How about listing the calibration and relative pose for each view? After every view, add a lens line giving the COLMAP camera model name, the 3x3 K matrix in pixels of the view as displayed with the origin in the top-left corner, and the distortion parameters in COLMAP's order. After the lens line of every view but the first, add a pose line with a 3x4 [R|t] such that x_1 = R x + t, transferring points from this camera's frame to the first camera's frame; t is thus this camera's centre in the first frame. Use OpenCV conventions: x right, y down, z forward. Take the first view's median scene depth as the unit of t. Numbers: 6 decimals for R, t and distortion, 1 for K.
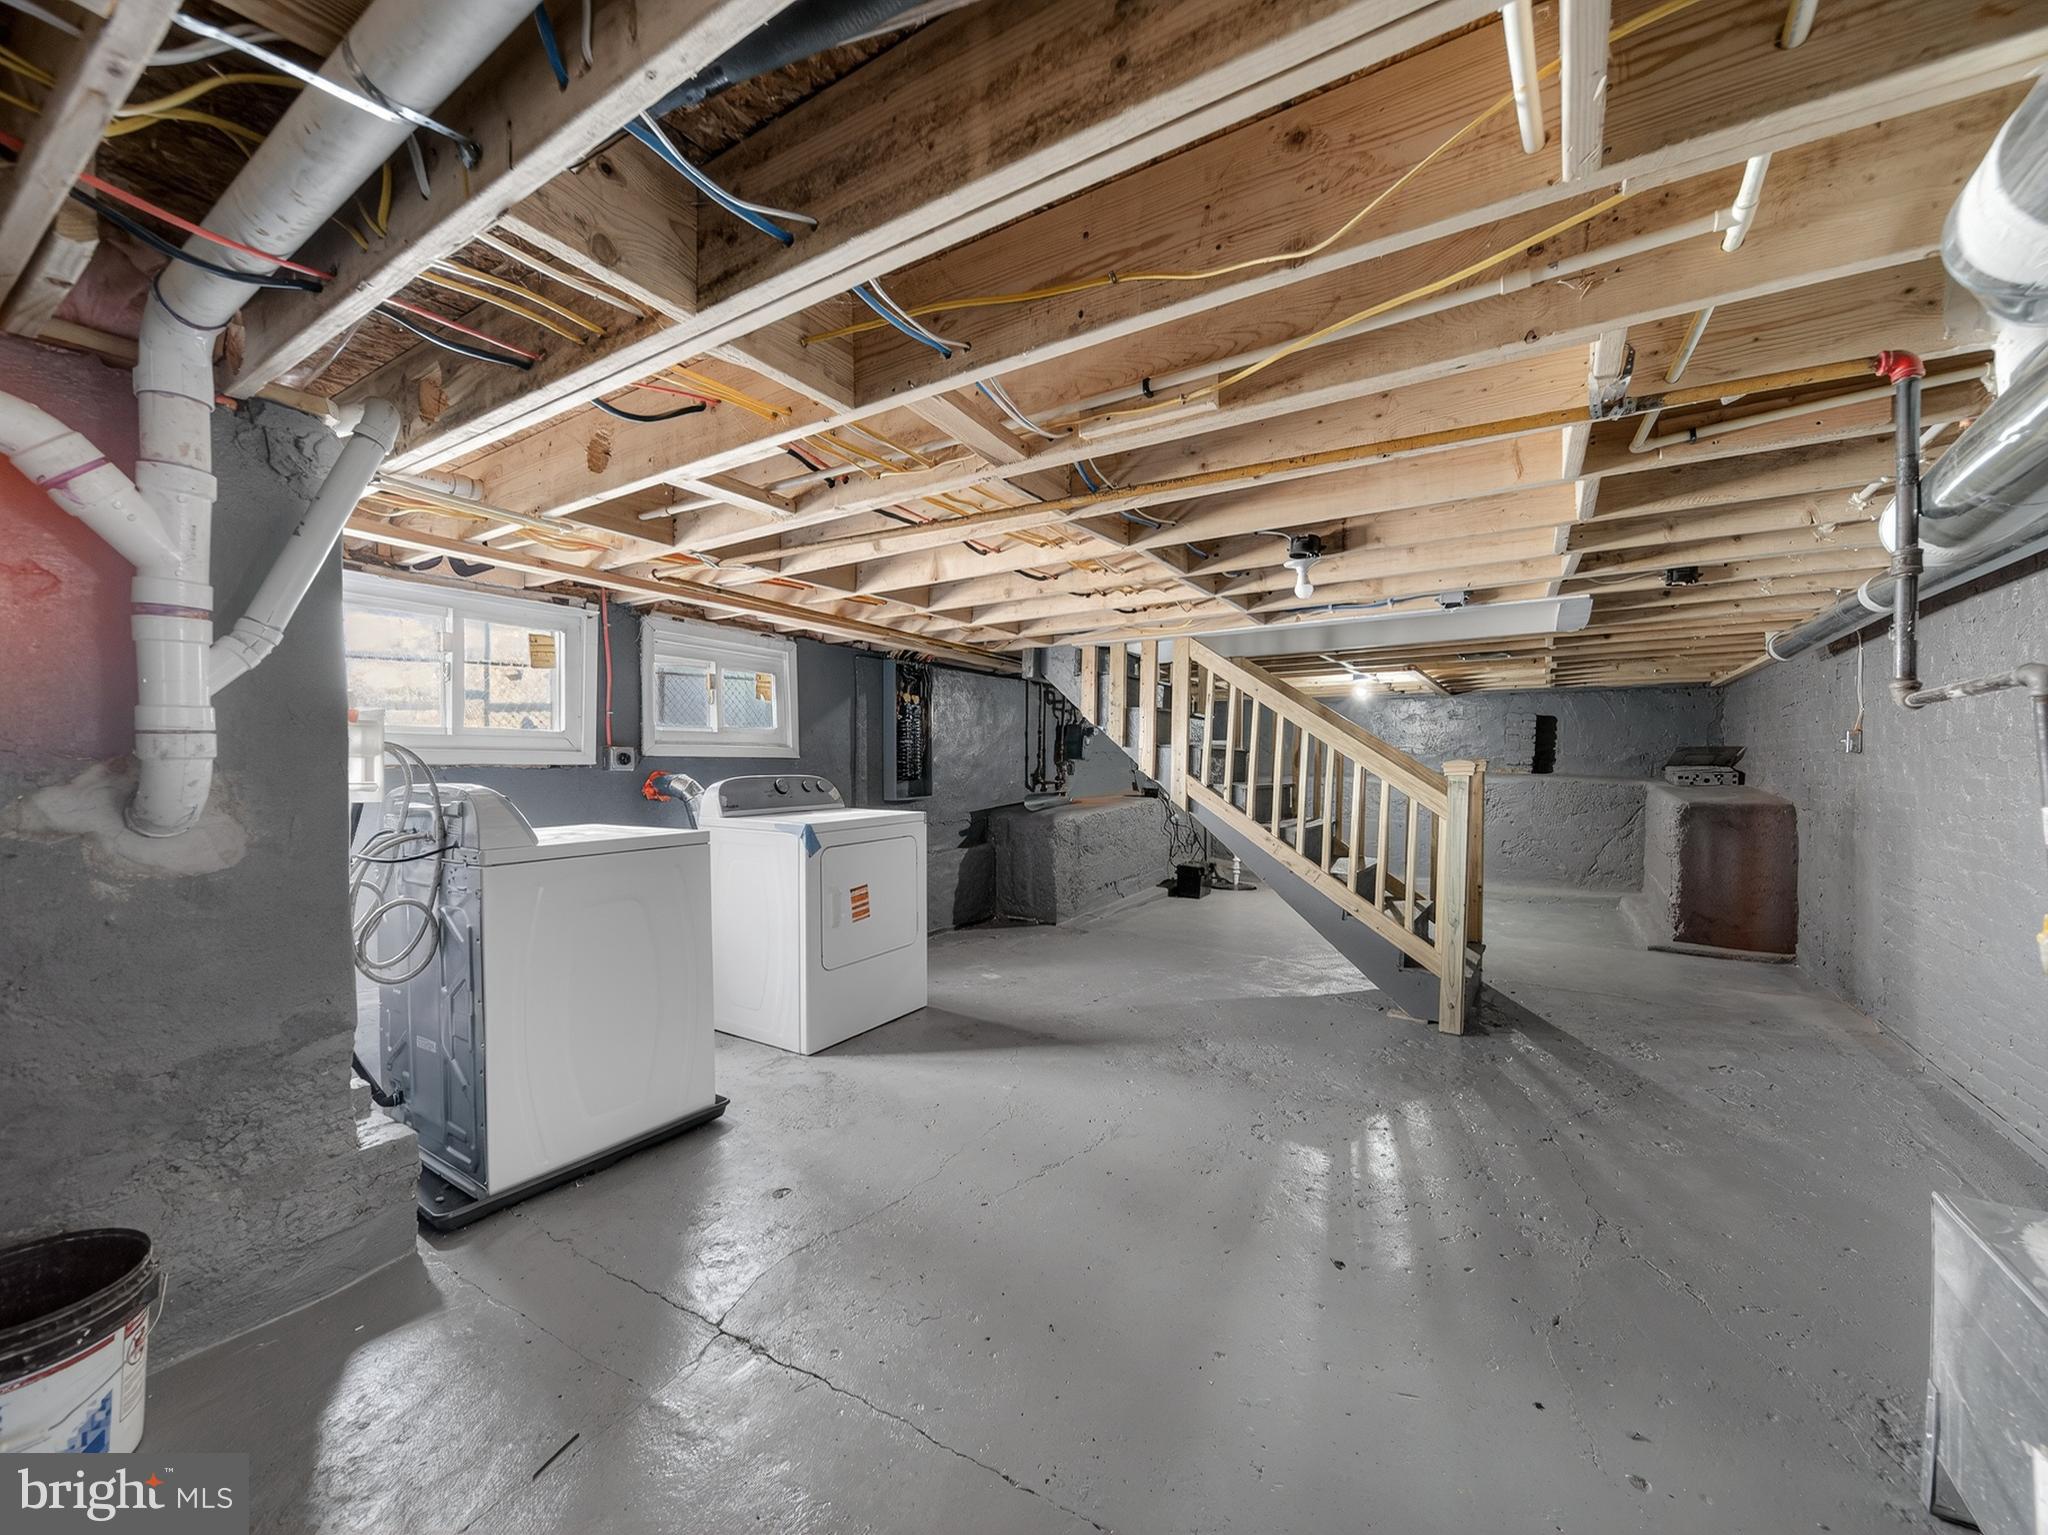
lens RADIAL K [[807.0, 0, 1028.5], [0, 807.0, 757.2], [0, 0, 1]] dist [0.000708, -0.001560]
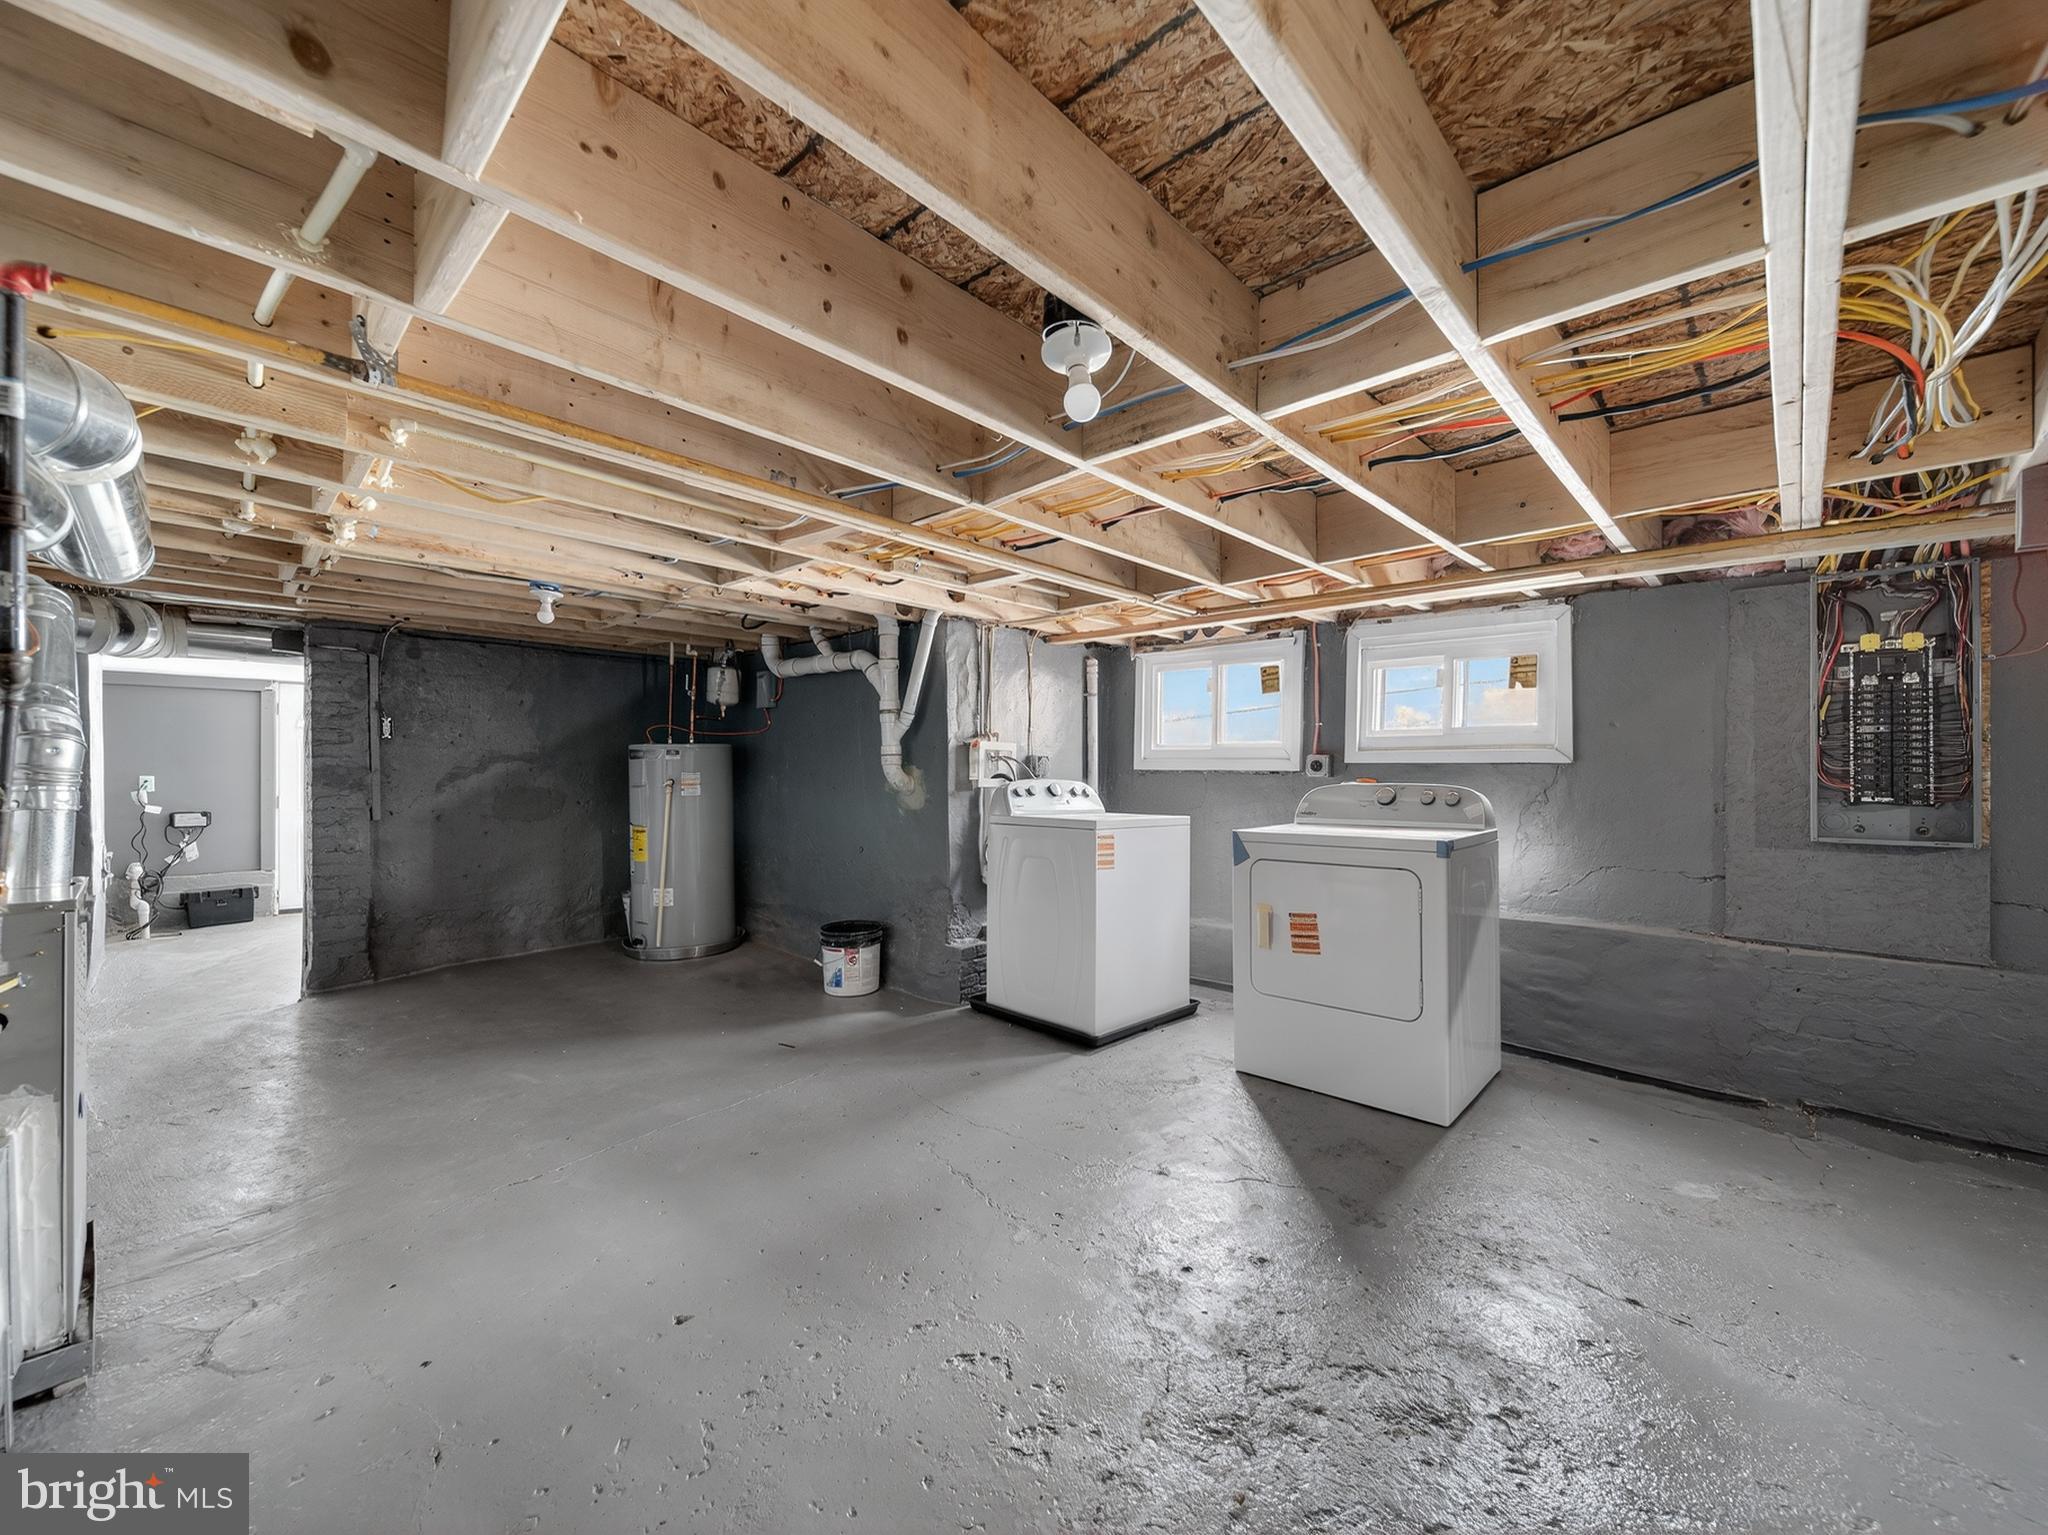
lens RADIAL K [[807.0, 0, 1031.3], [0, 807.0, 773.3], [0, 0, 1]] dist [0.000708, -0.001560]
pose [[-0.197156, -0.002668, -0.980368, 0.681980], [-0.002813, 0.999994, -0.002156, 0.016024], [0.980368, 0.002333, -0.197162, 0.894170]]
